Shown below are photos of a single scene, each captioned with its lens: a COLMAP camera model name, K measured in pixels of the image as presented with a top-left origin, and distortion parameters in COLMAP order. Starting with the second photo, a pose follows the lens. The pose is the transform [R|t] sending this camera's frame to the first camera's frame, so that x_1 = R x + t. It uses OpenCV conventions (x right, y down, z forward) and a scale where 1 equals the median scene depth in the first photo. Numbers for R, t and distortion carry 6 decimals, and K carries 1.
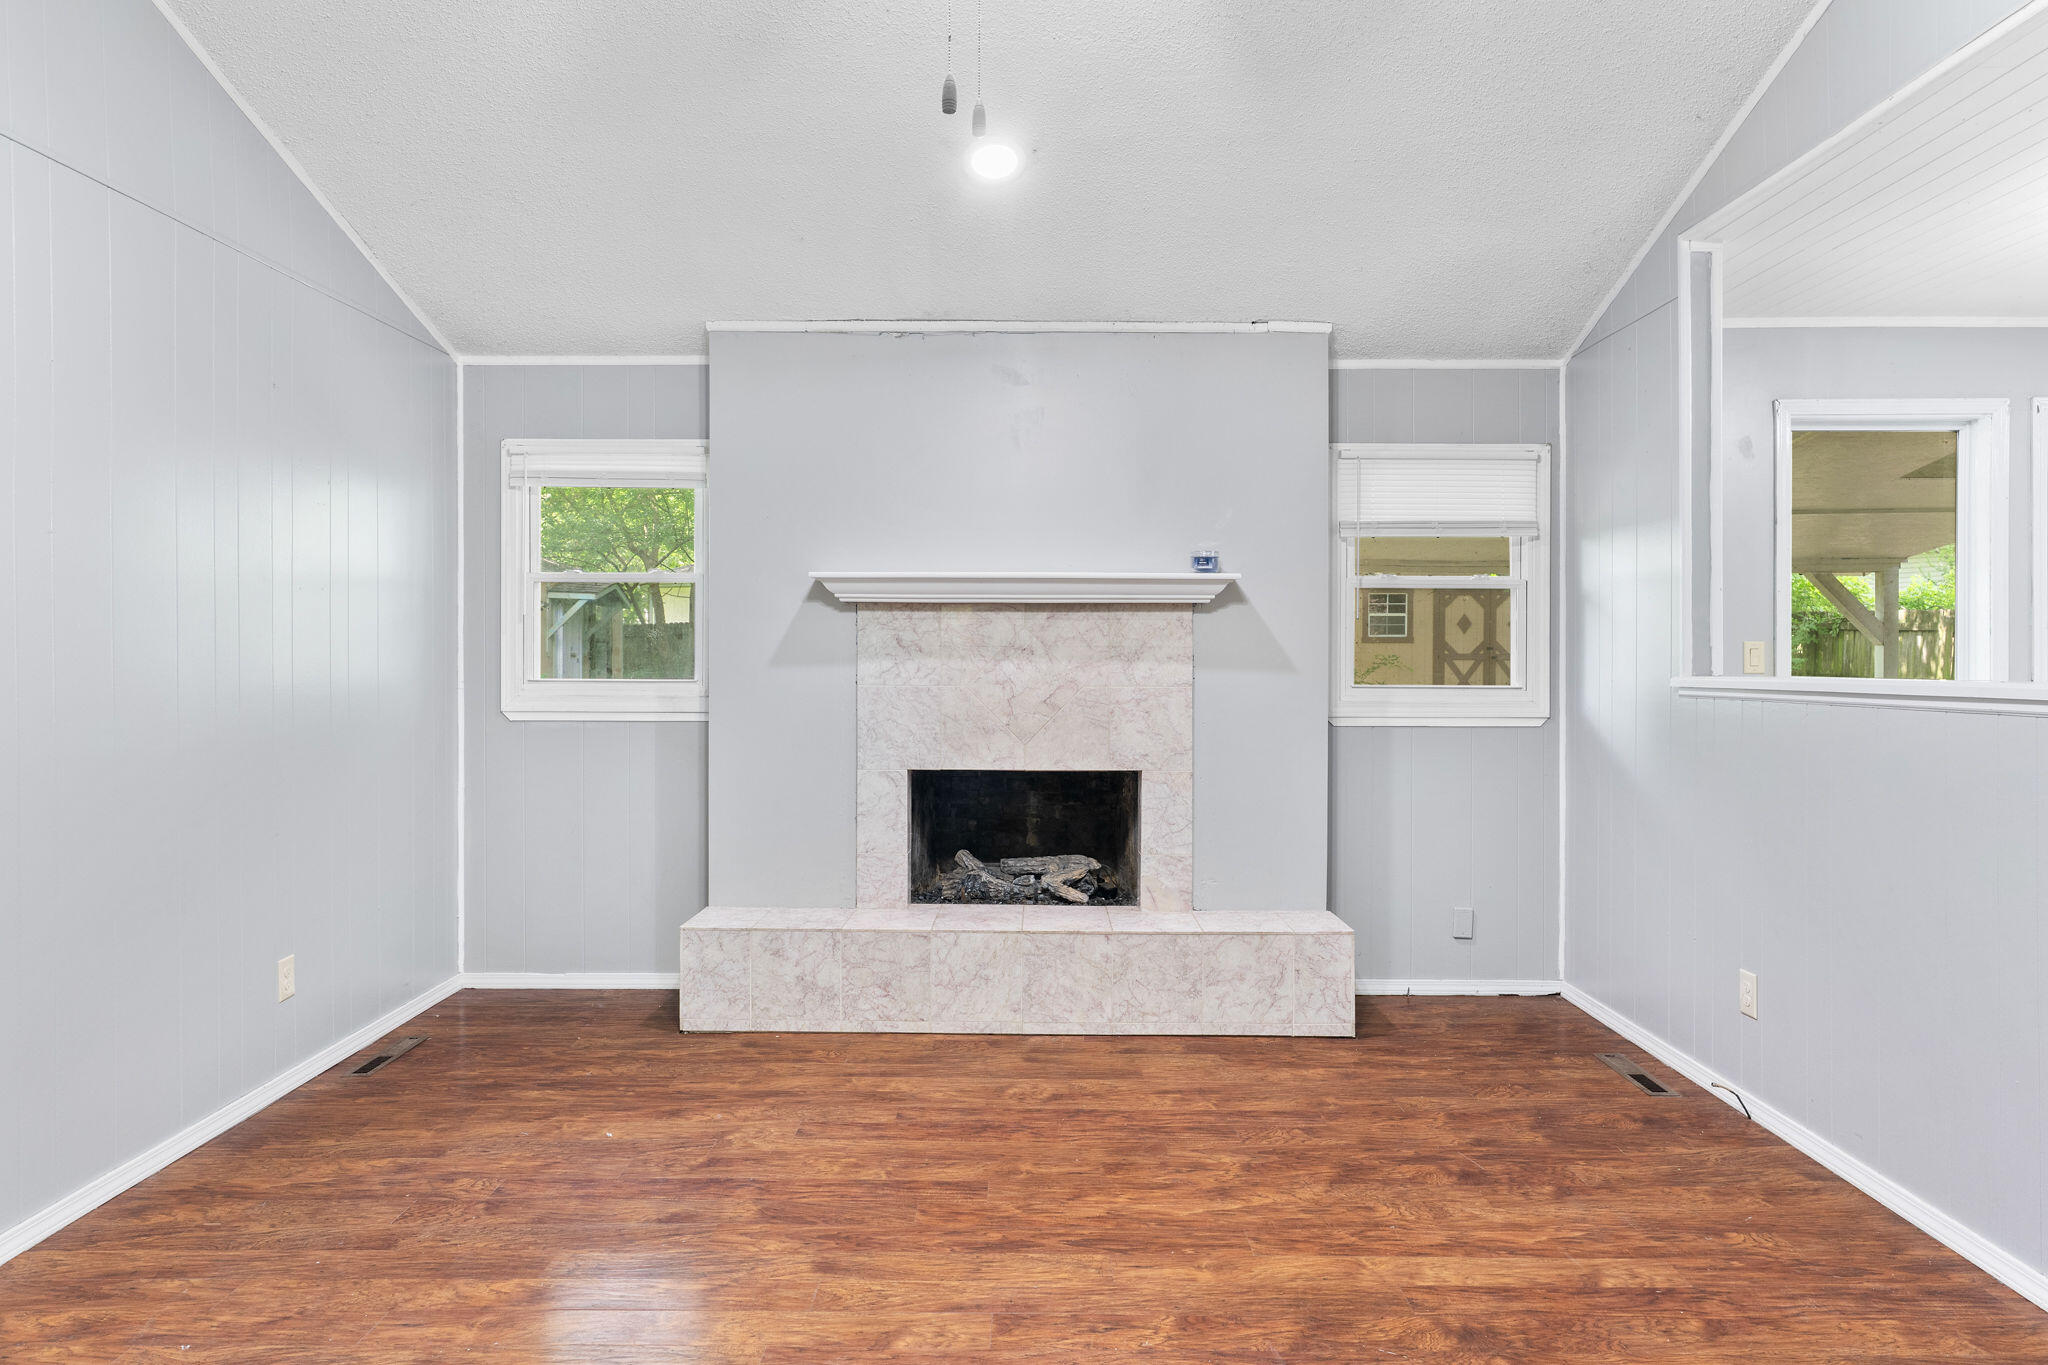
lens RADIAL K [[1240.1, 0, 1023.8], [0, 1240.1, 660.5], [0, 0, 1]] dist [-0.014974, 0.014421]
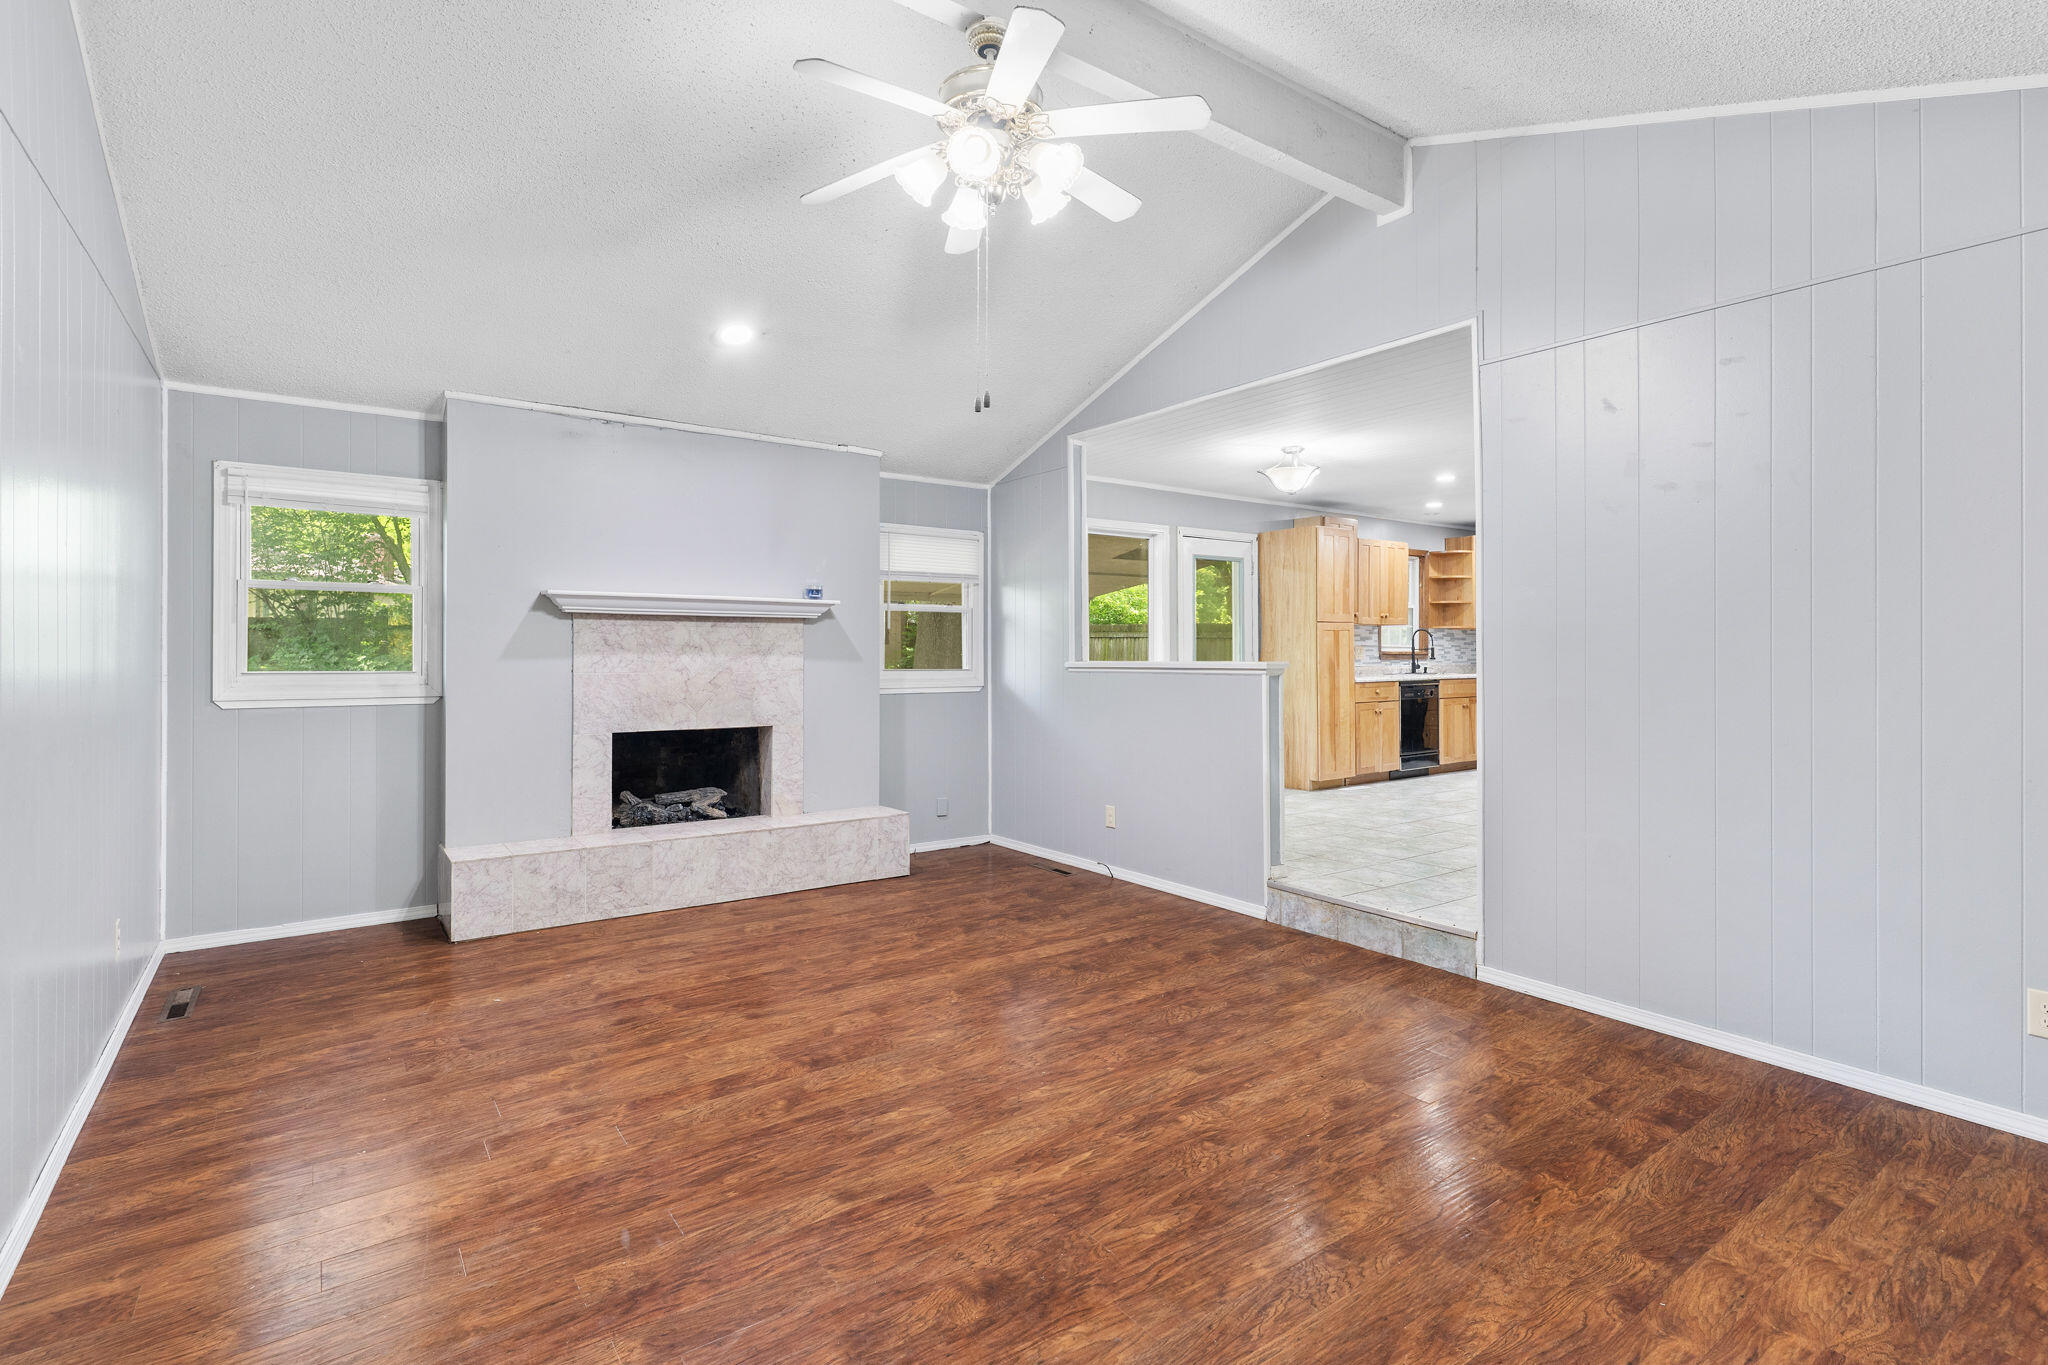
lens RADIAL K [[969.2, 0, 1024.3], [0, 969.2, 649.2], [0, 0, 1]] dist [0.000585, 0.000218]
pose [[0.805071, 0.000884, 0.593177, -0.369546], [0.003137, 0.999979, -0.005749, 0.001269], [-0.593170, 0.006489, 0.805051, -0.159074]]
